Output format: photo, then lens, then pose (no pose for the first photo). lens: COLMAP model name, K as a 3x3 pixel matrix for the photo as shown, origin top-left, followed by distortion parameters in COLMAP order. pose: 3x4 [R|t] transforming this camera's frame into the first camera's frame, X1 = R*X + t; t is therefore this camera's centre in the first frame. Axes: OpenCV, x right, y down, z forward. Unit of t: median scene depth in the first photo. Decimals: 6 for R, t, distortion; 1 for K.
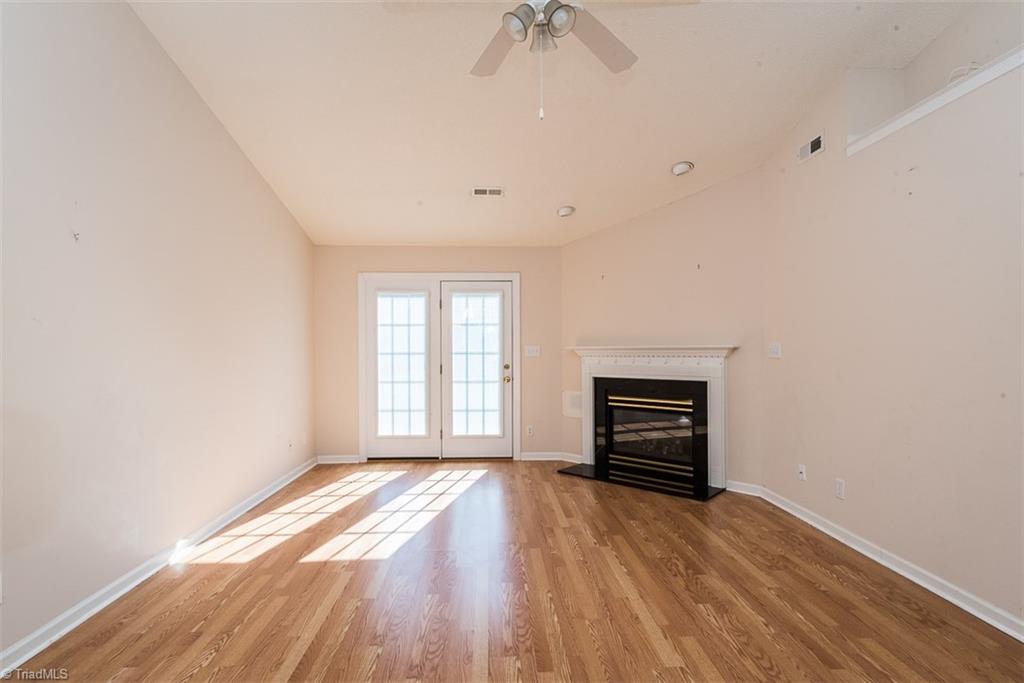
lens RADIAL K [[498.9, 0, 504.2], [0, 498.9, 346.4], [0, 0, 1]] dist [0.005471, 0.000722]
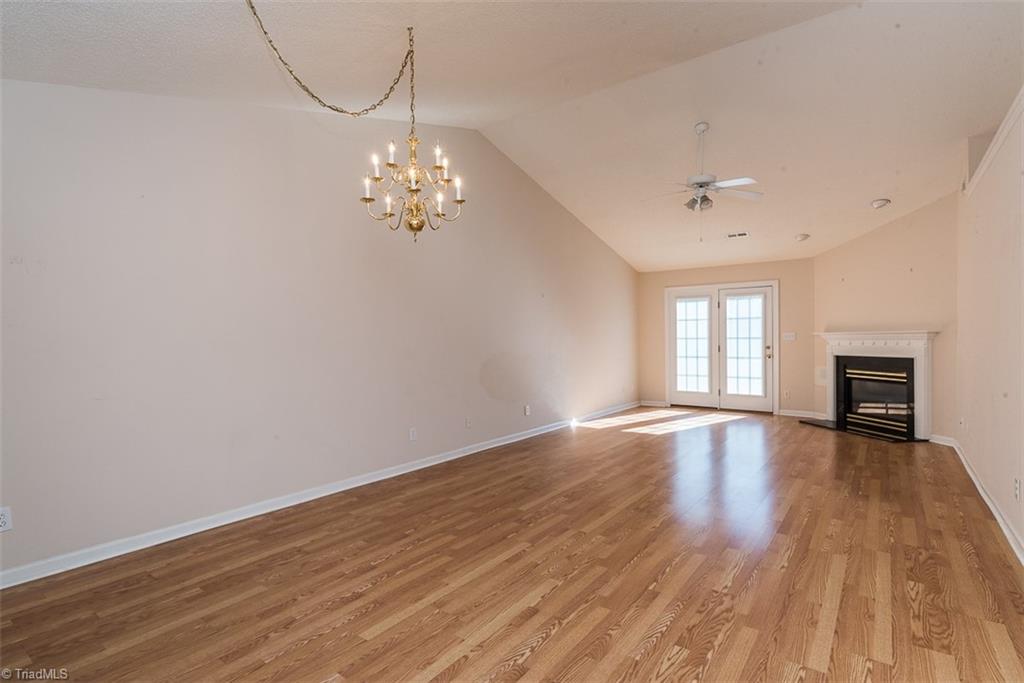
lens RADIAL K [[498.9, 0, 510.4], [0, 498.9, 344.7], [0, 0, 1]] dist [0.005471, 0.000722]
pose [[0.779862, 0.003241, -0.625943, 0.338300], [0.012155, 0.999720, 0.020320, -0.004564], [0.625833, -0.023455, 0.779604, -0.582067]]
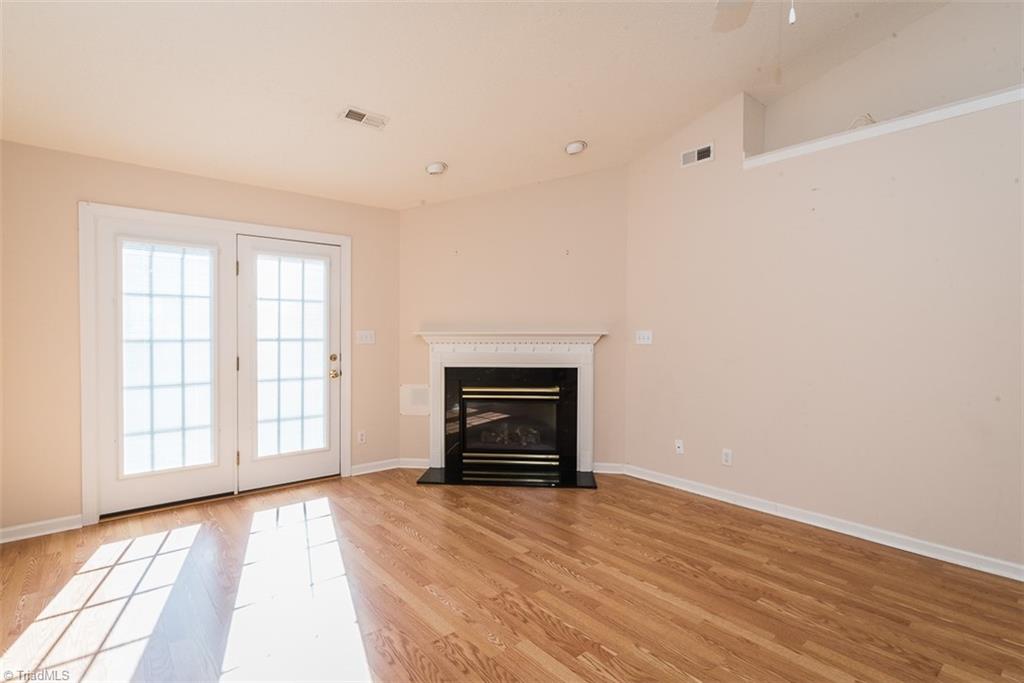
lens RADIAL K [[498.9, 0, 505.3], [0, 498.9, 341.0], [0, 0, 1]] dist [0.005471, 0.000722]
pose [[0.792003, -0.003289, 0.610508, -0.268329], [-0.009245, 0.999806, 0.017379, 0.000173], [-0.610447, -0.019408, 0.791819, 0.248076]]
